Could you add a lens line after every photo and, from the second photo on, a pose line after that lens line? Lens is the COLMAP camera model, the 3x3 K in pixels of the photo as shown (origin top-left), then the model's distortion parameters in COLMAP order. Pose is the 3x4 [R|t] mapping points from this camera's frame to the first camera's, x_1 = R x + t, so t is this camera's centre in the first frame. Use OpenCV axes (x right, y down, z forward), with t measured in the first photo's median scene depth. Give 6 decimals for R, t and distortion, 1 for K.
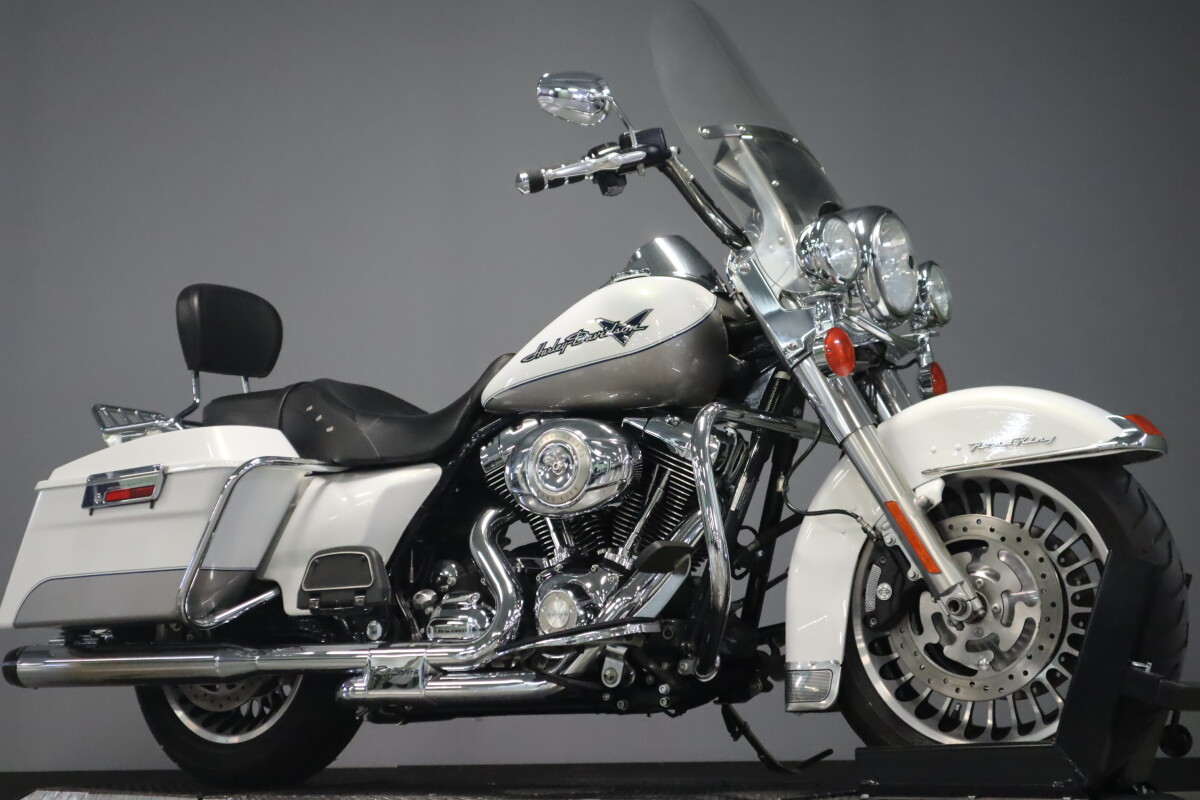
lens RADIAL K [[1964.8, 0, 600.0], [0, 1964.8, 400.0], [0, 0, 1]] dist [-0.016362, -0.118206]
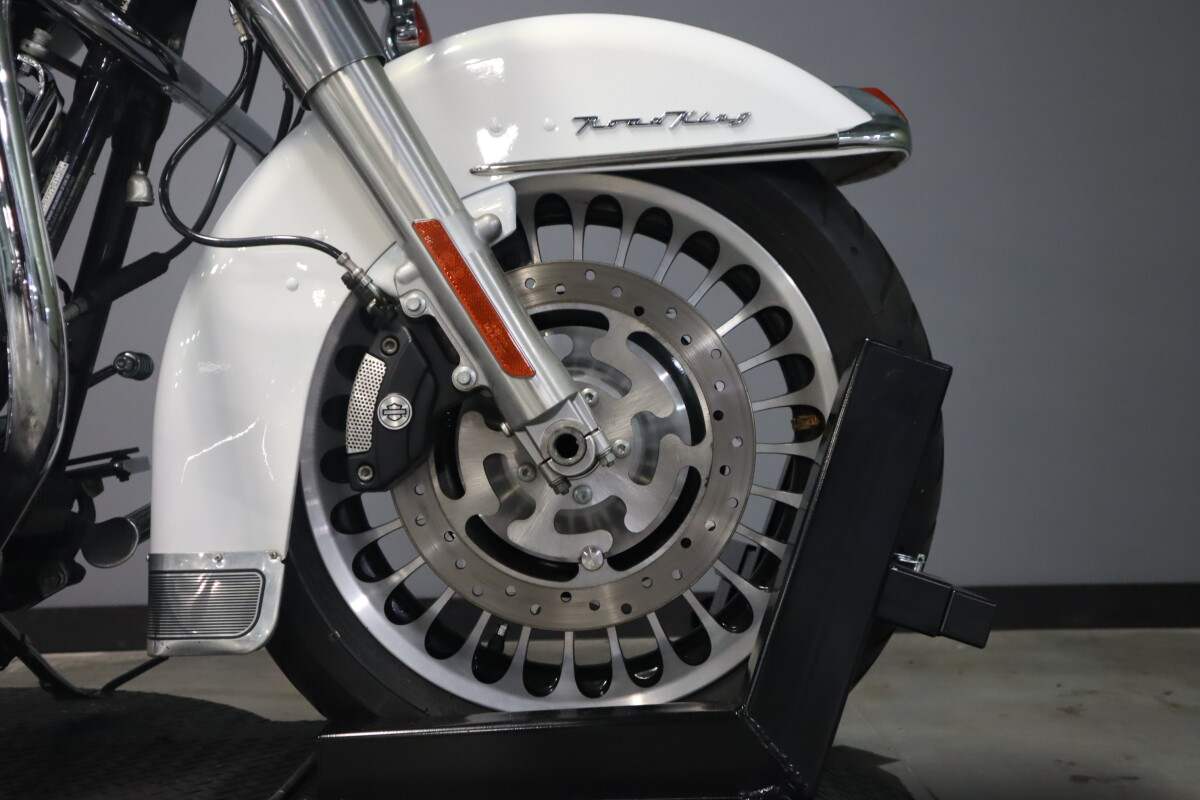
lens RADIAL K [[1370.3, 0, 597.7], [0, 1370.3, 424.7], [0, 0, 1]] dist [-0.012424, -0.001299]
pose [[0.850586, -0.002897, 0.525828, 0.010645], [-0.066902, 0.991262, 0.113683, 0.056435], [-0.521563, -0.131876, 0.842960, 0.658401]]
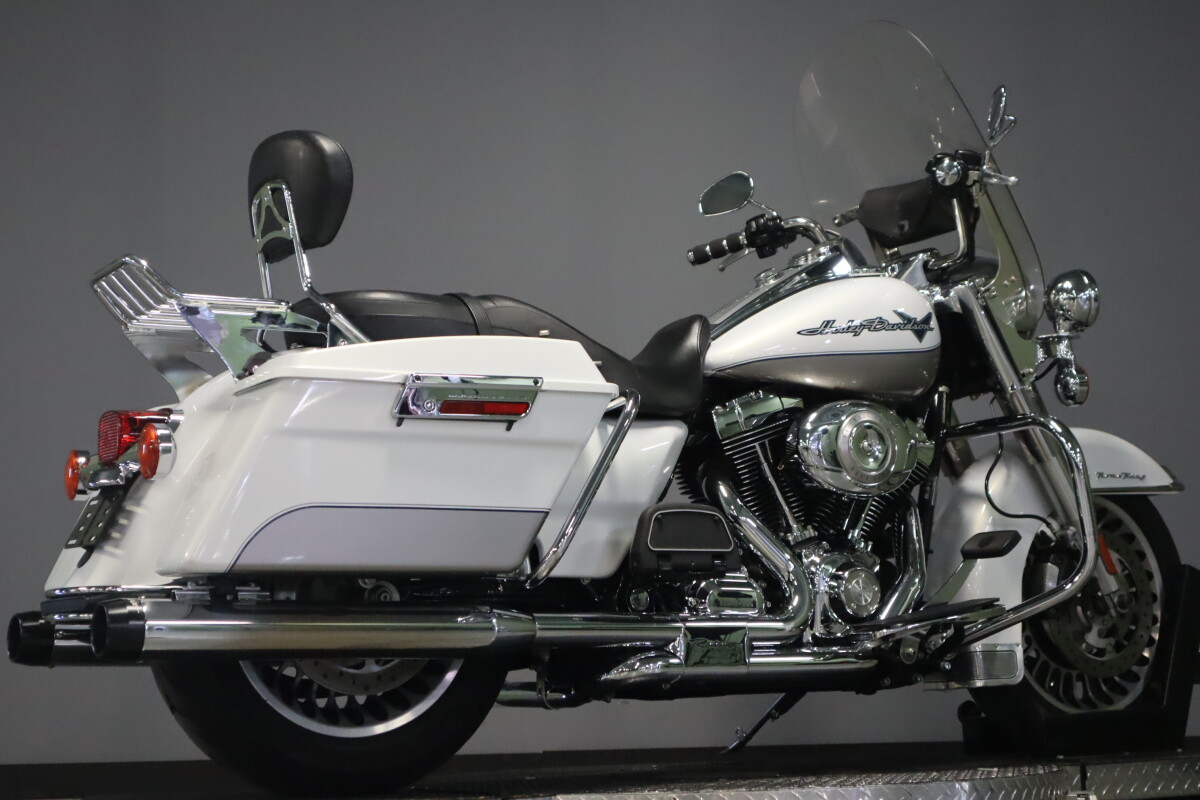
lens RADIAL K [[1899.9, 0, 600.0], [0, 1899.9, 400.0], [0, 0, 1]] dist [0.027153, 0.077479]
pose [[0.438120, 0.136494, 0.888493, -0.984266], [-0.120727, 0.988385, -0.092309, 0.120538], [-0.890773, -0.066823, 0.449509, 0.700035]]
